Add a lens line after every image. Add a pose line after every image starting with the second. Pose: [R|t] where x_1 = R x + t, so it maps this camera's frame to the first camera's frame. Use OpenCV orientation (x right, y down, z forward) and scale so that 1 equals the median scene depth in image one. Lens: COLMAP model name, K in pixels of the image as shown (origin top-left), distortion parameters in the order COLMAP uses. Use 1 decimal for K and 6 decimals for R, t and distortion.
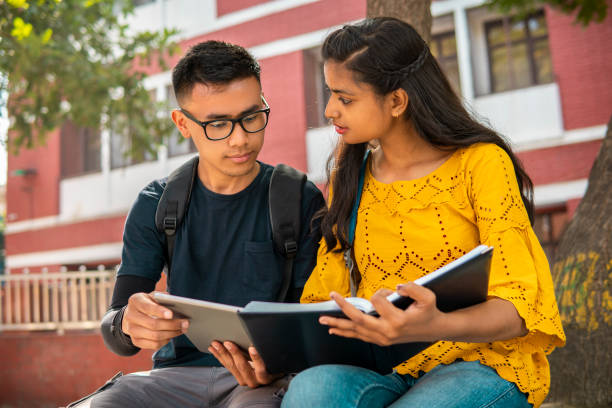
lens RADIAL K [[851.3, 0, 288.7], [0, 851.3, 203.1], [0, 0, 1]] dist [0.003379, -0.465799]
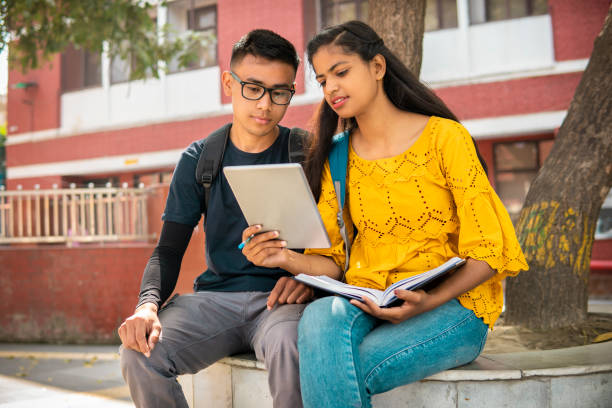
lens RADIAL K [[851.8, 0, 306.0], [0, 851.8, 204.0], [0, 0, 1]] dist [-0.026280, -0.056665]
pose [[0.999340, 0.021440, 0.029340, -0.024488], [-0.024396, 0.994238, 0.104386, -0.054871], [-0.026932, -0.105033, 0.994104, -0.180679]]
